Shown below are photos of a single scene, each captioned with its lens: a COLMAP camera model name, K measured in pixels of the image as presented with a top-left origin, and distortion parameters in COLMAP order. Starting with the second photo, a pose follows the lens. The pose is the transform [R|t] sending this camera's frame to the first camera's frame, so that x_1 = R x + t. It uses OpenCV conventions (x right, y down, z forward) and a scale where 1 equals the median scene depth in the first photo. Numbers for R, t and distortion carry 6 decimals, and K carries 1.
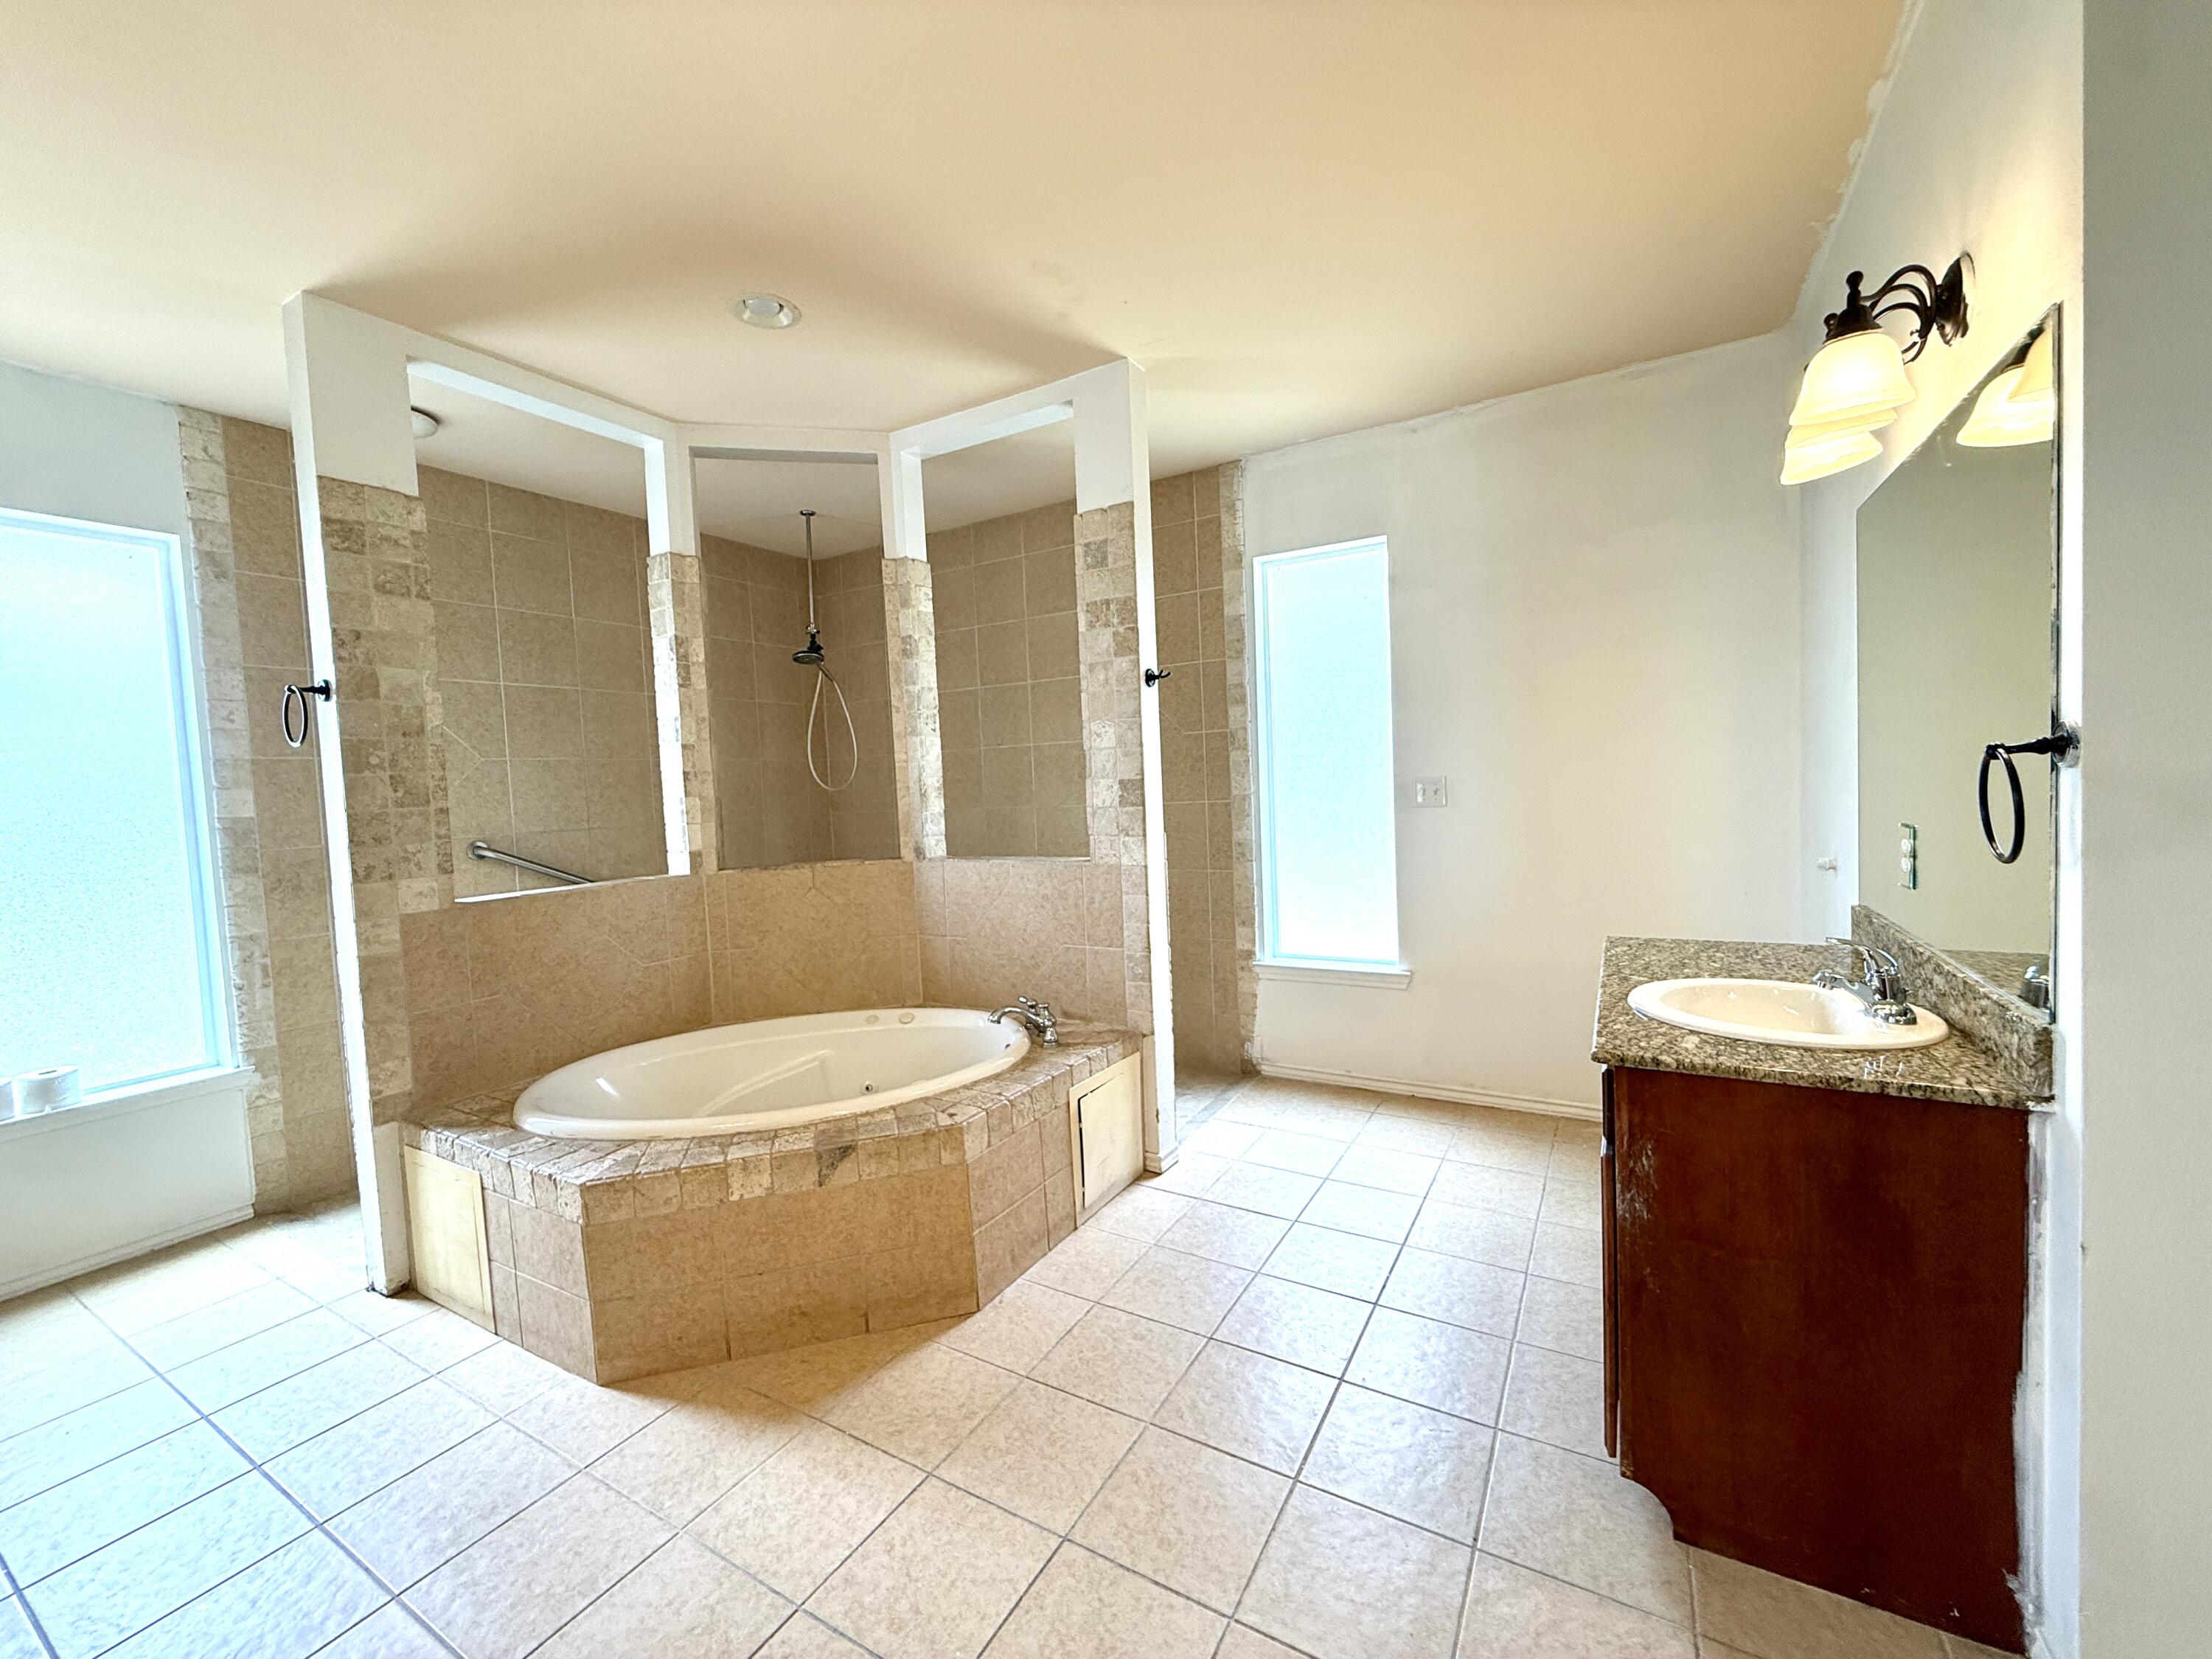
lens RADIAL K [[882.2, 0, 1100.4], [0, 882.2, 831.7], [0, 0, 1]] dist [-0.000306, -0.000020]
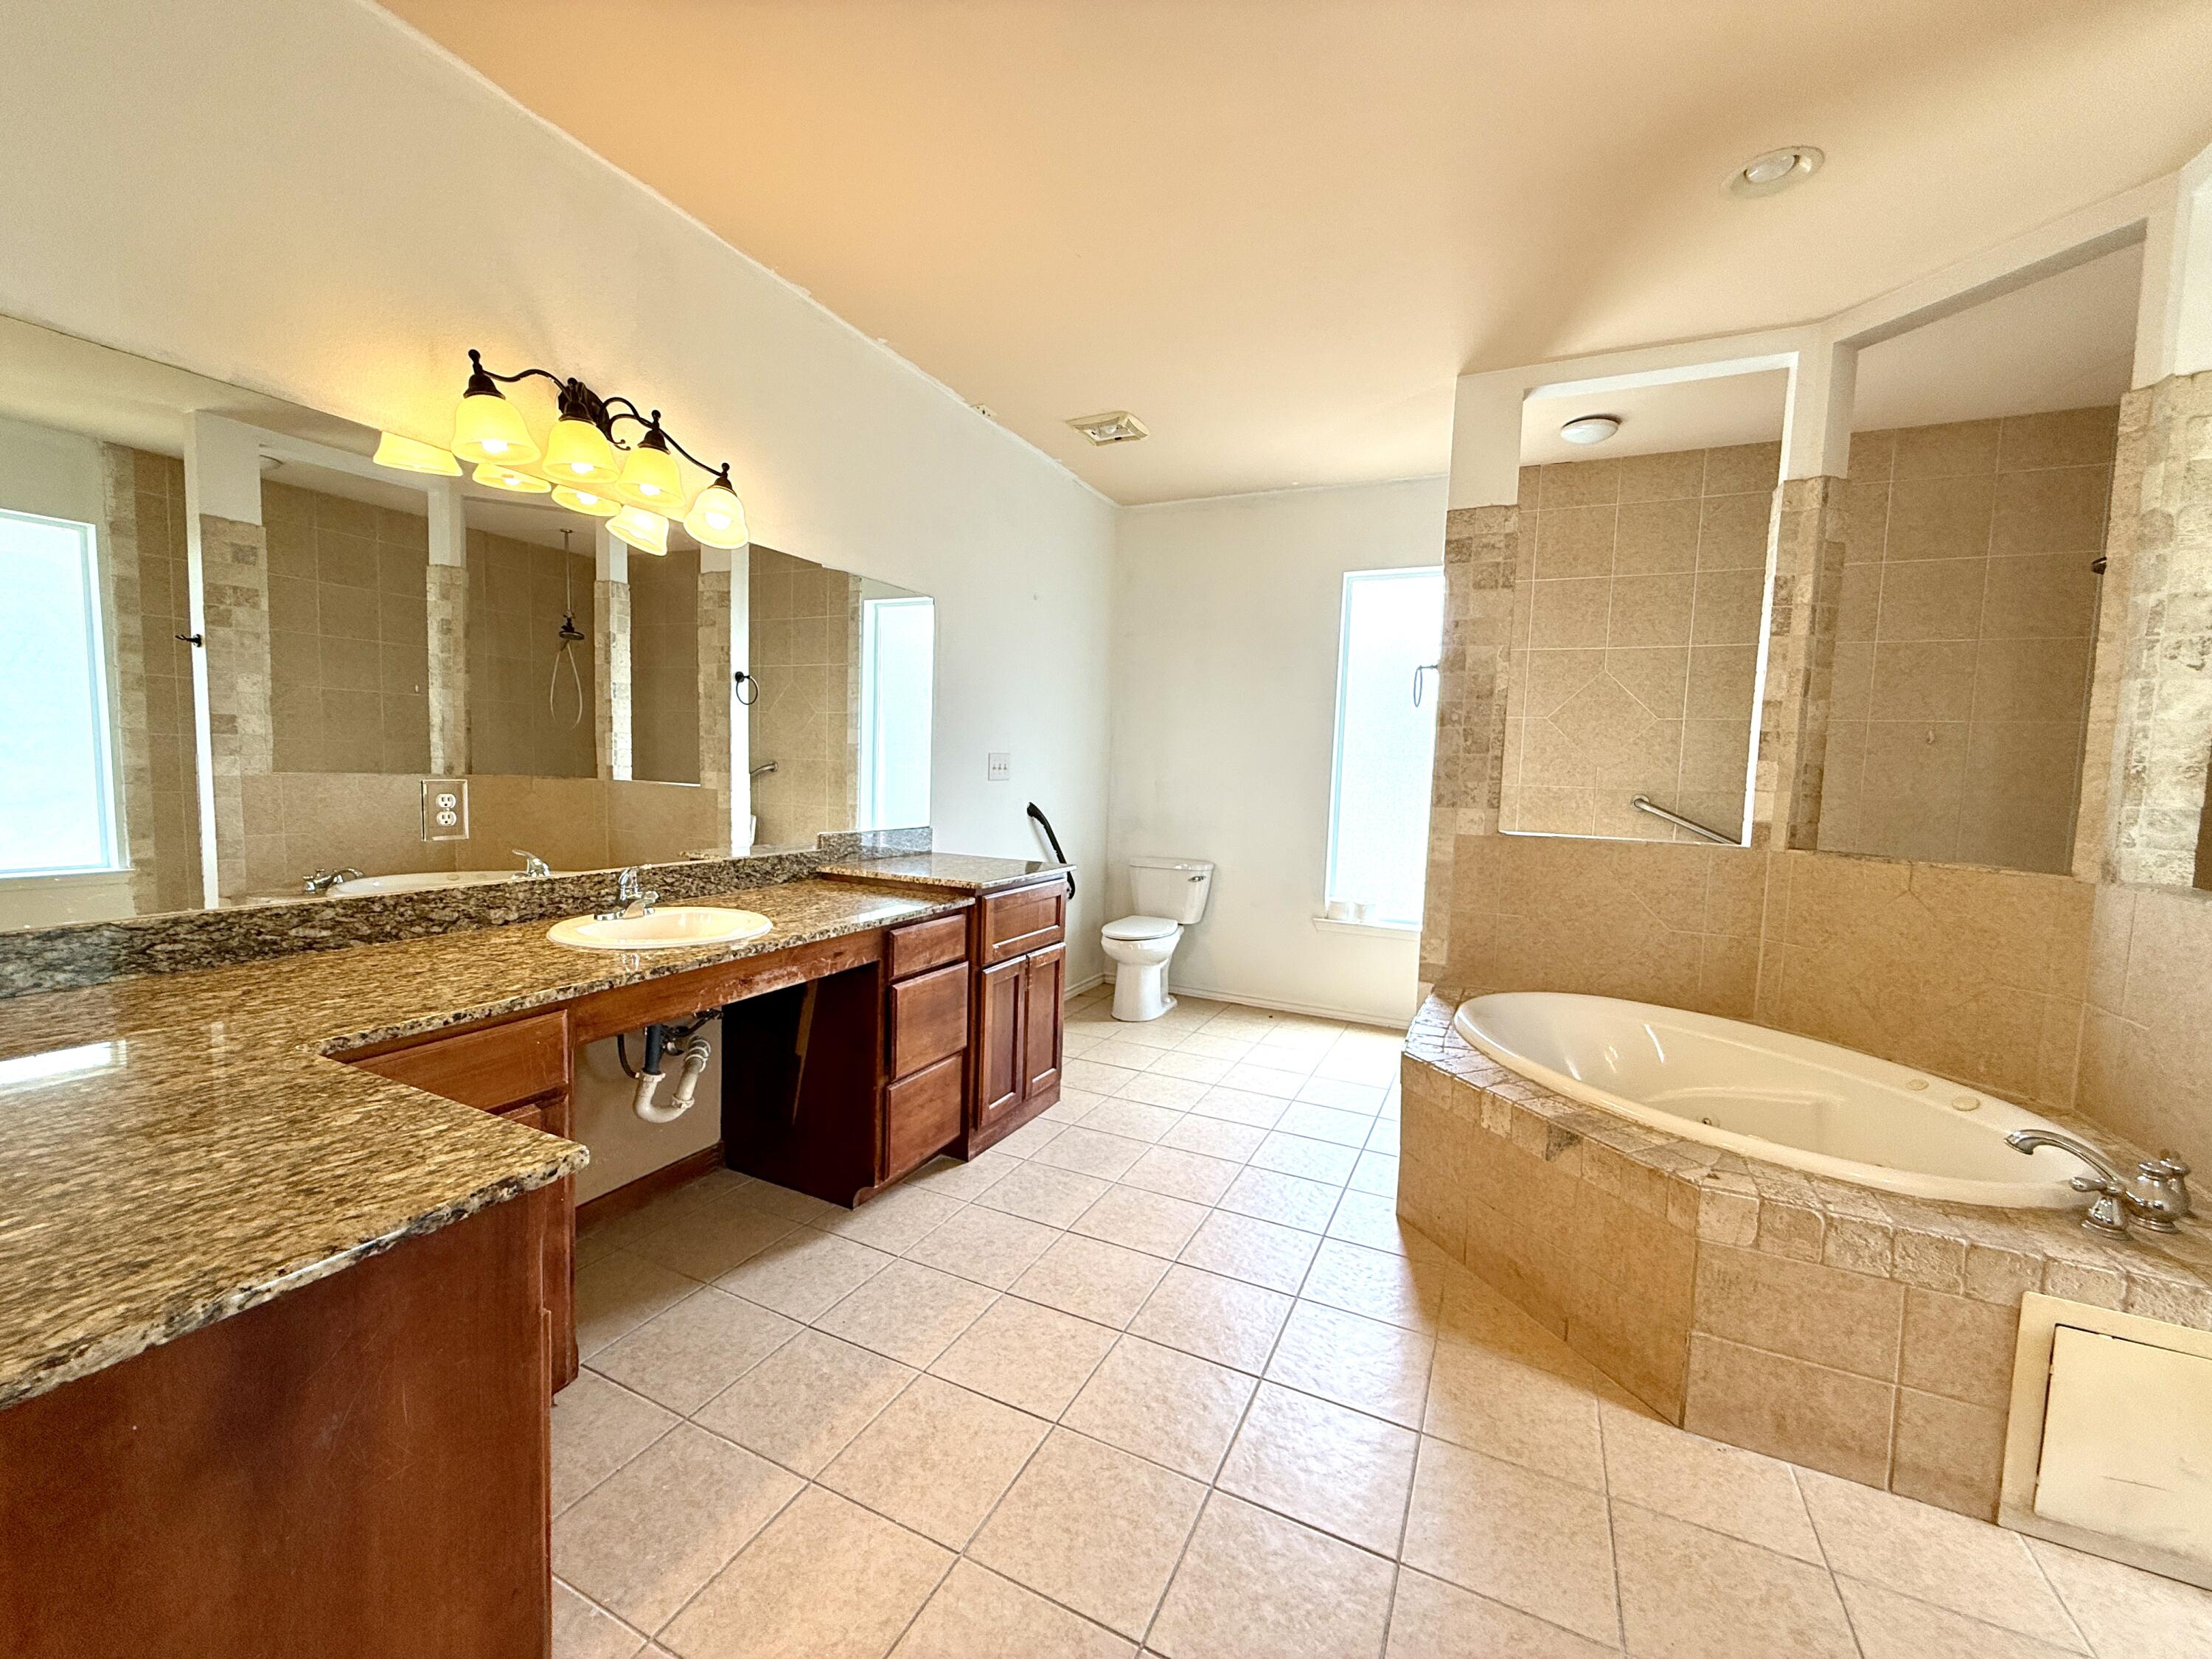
lens RADIAL K [[882.2, 0, 1100.4], [0, 882.2, 826.2], [0, 0, 1]] dist [-0.000306, -0.000020]
pose [[0.083611, 0.118991, -0.989369, 0.460764], [-0.089605, 0.989721, 0.111461, -0.017113], [0.992462, 0.079333, 0.093413, 0.337285]]
